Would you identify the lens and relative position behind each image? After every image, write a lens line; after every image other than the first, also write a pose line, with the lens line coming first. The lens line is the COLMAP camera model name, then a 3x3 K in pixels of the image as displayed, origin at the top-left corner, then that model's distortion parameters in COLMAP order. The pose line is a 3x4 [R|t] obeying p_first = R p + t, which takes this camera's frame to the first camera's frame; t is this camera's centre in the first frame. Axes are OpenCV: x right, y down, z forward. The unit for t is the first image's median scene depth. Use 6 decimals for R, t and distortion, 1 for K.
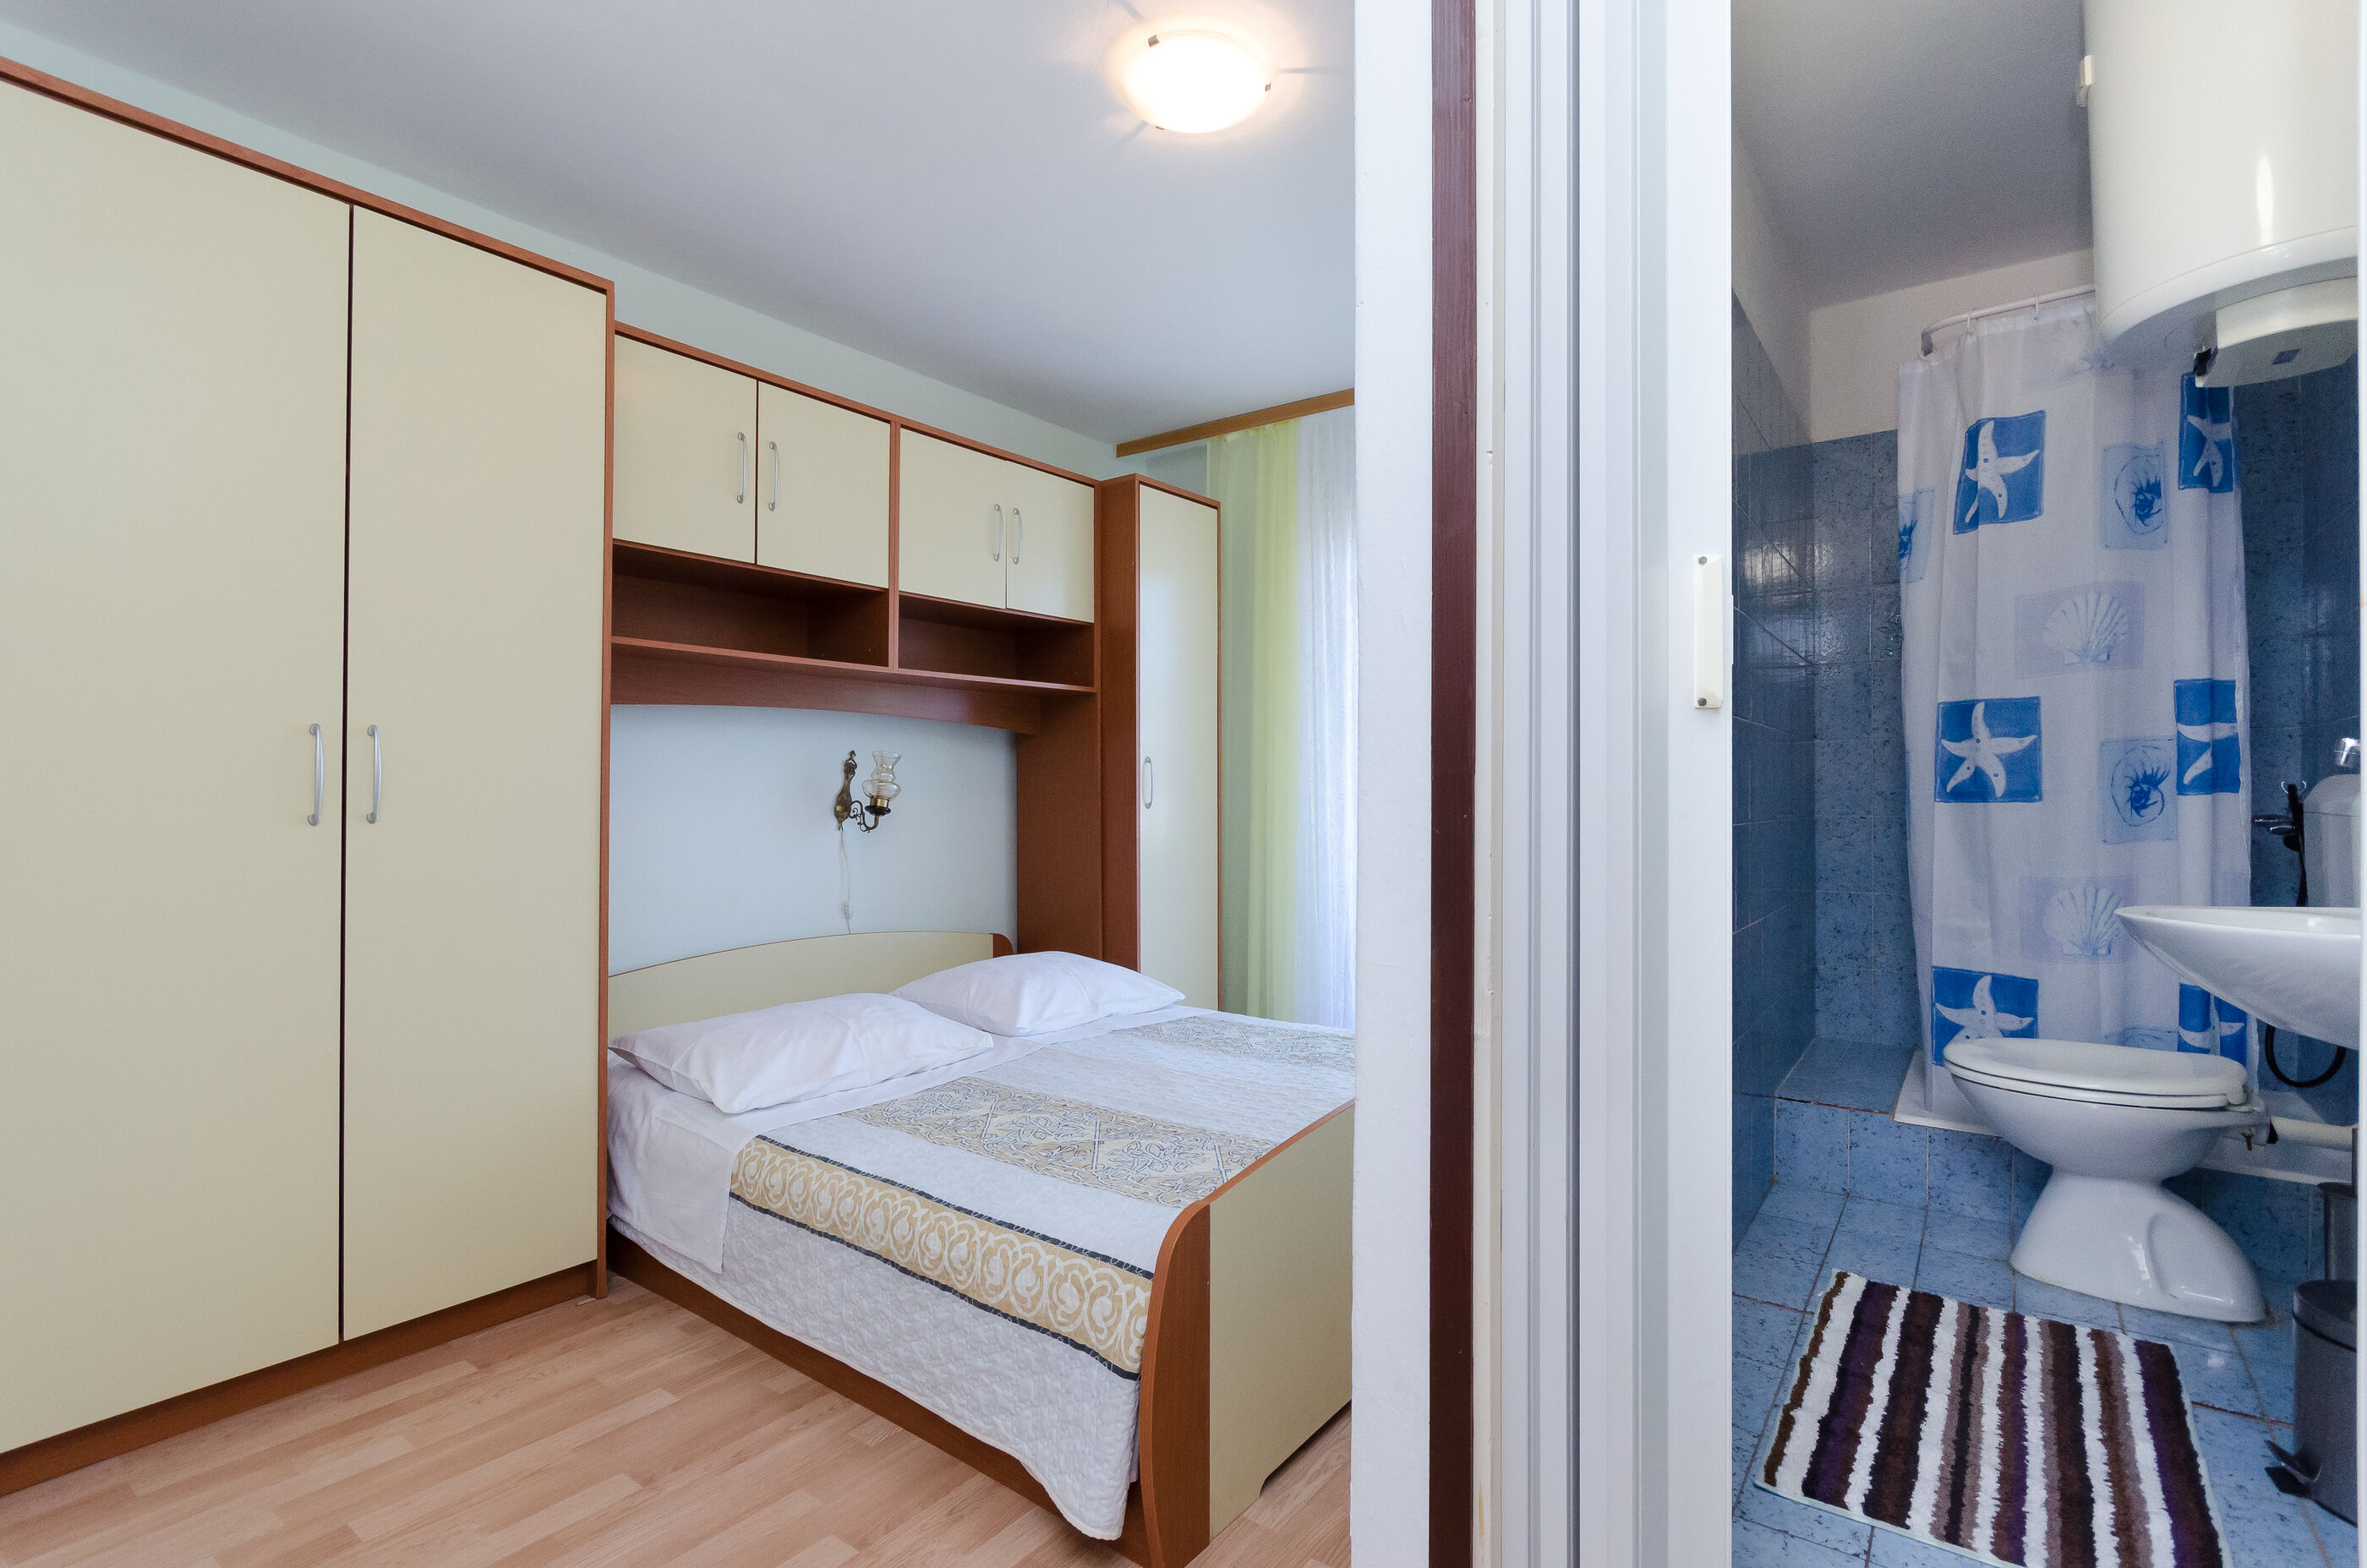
lens RADIAL K [[1057.7, 0, 1190.0], [0, 1057.7, 781.7], [0, 0, 1]] dist [-0.003379, -0.000213]
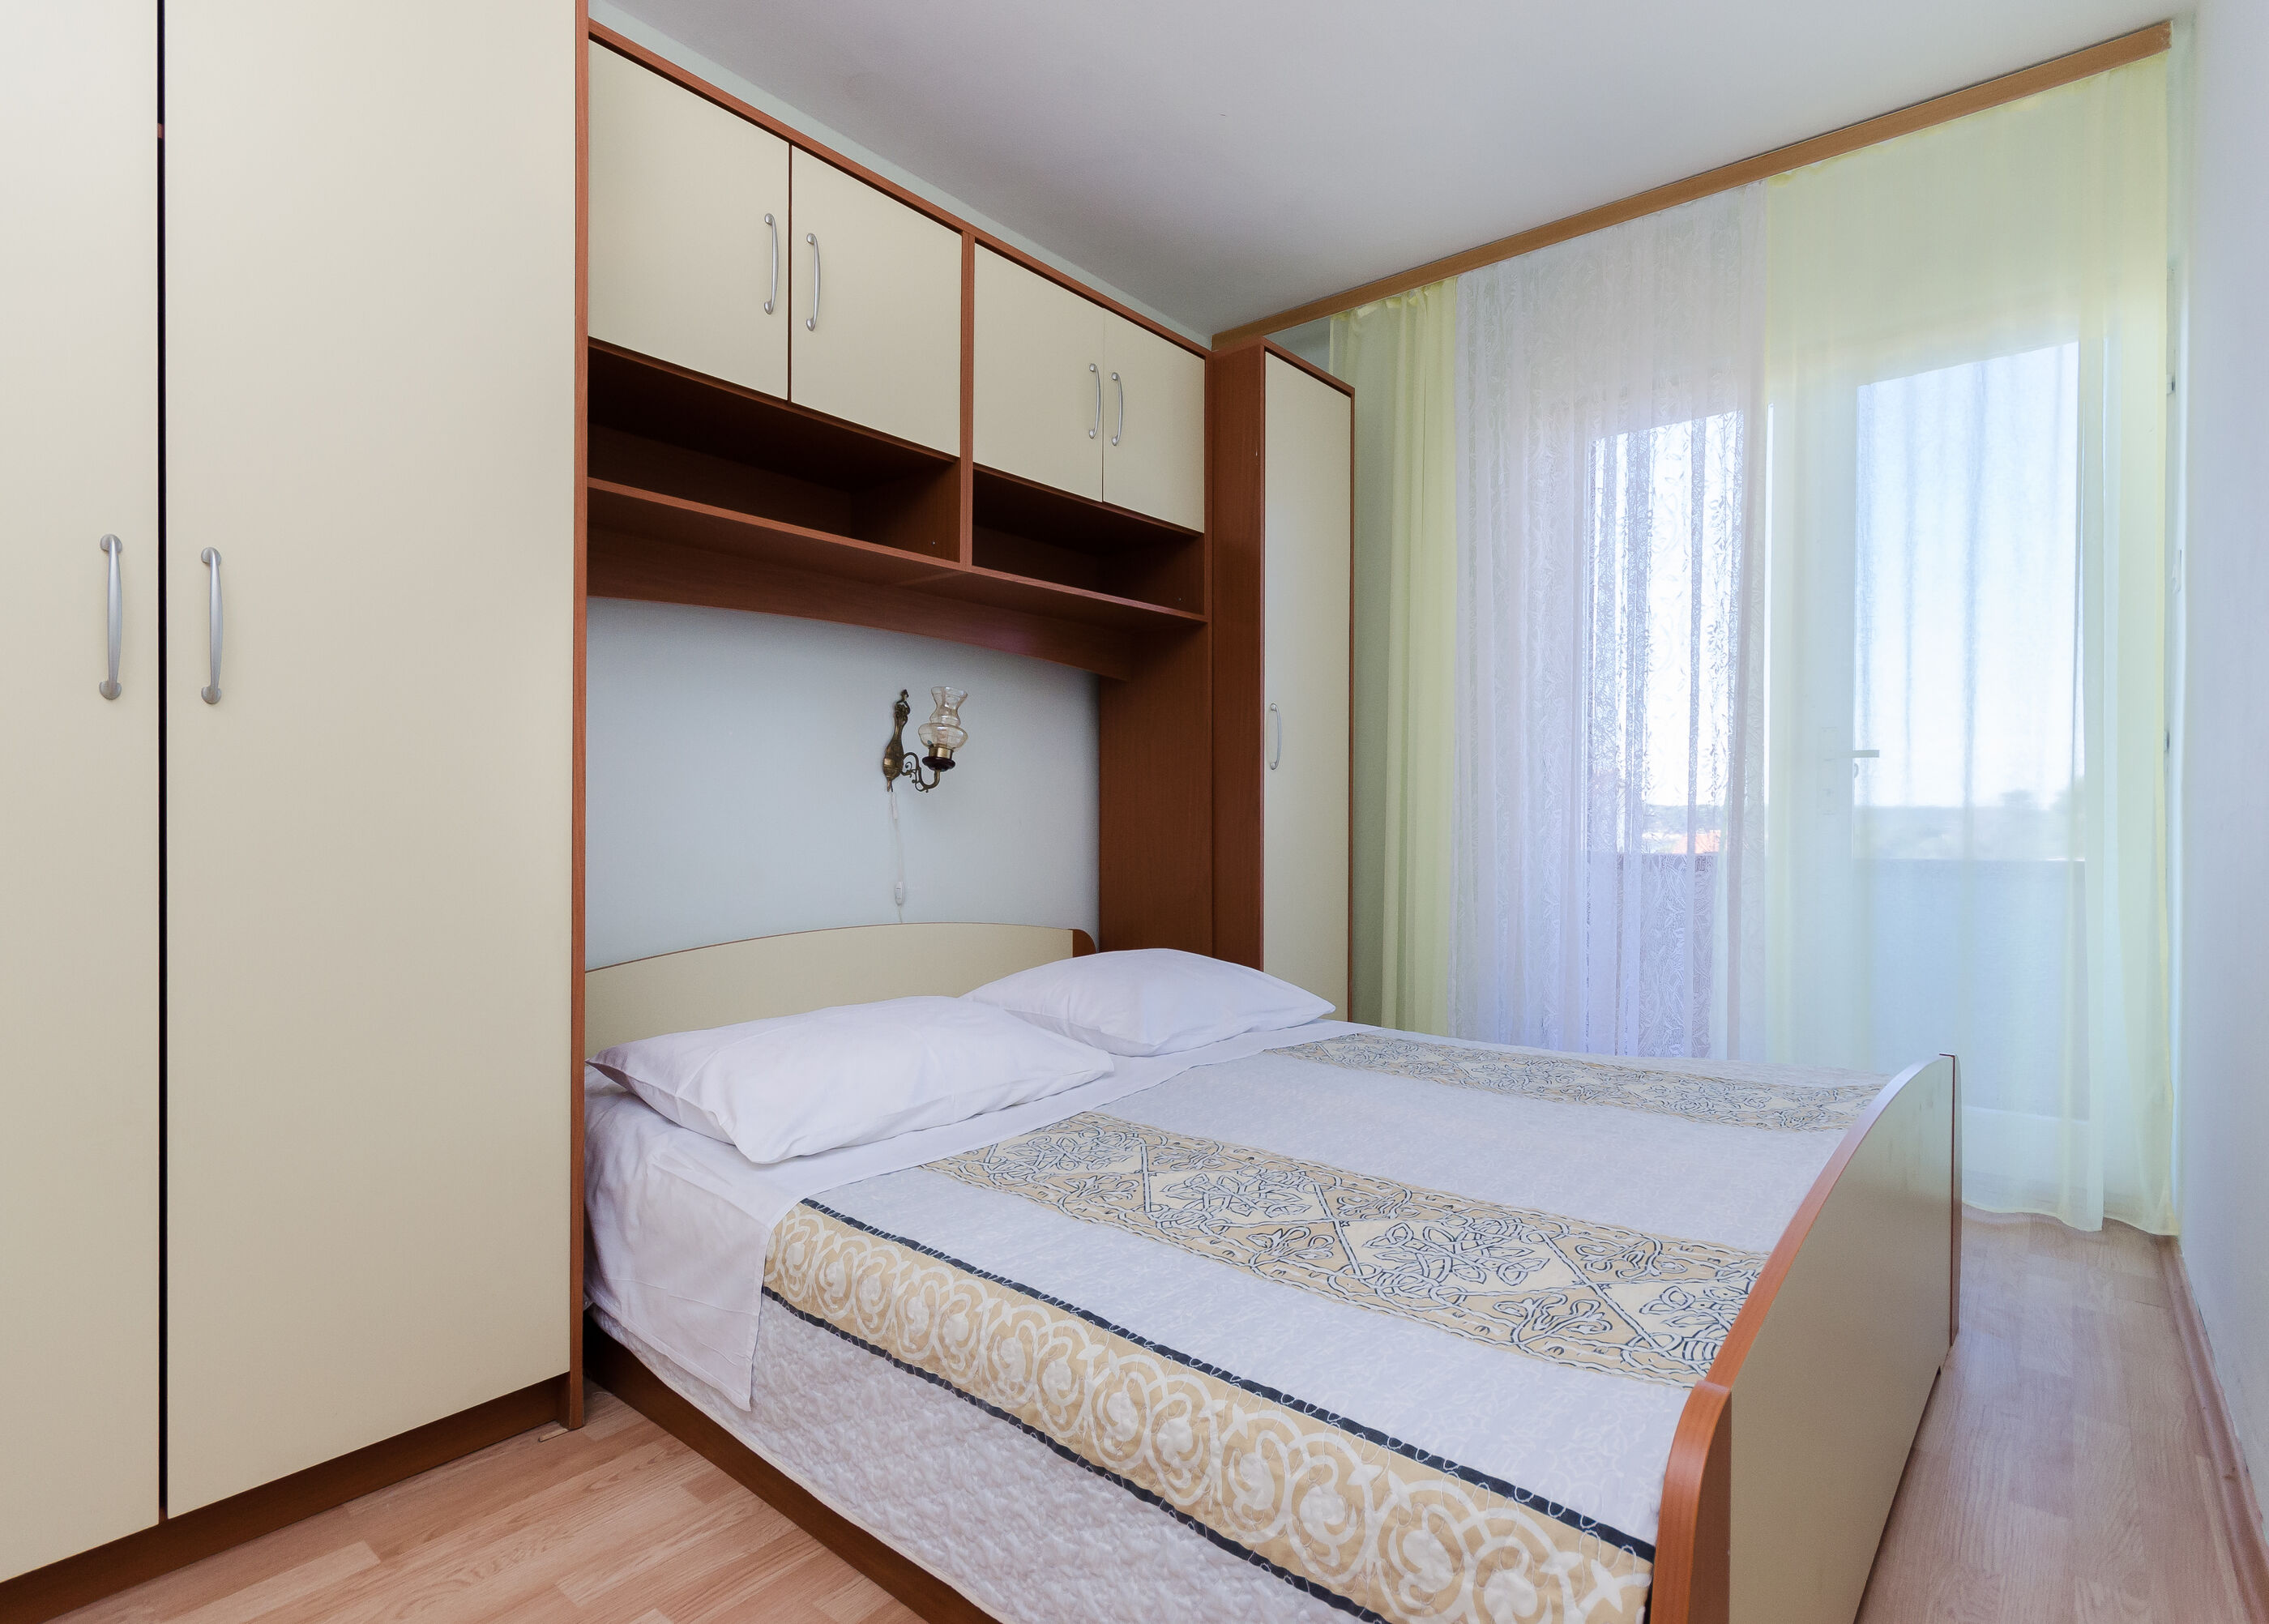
lens RADIAL K [[1074.4, 0, 1134.5], [0, 1074.4, 812.0], [0, 0, 1]] dist [0.003776, -0.000113]
pose [[0.998214, 0.000466, -0.059739, -0.171240], [-0.000122, 0.999983, 0.005763, 0.094862], [0.059741, -0.005745, 0.998197, 0.362495]]
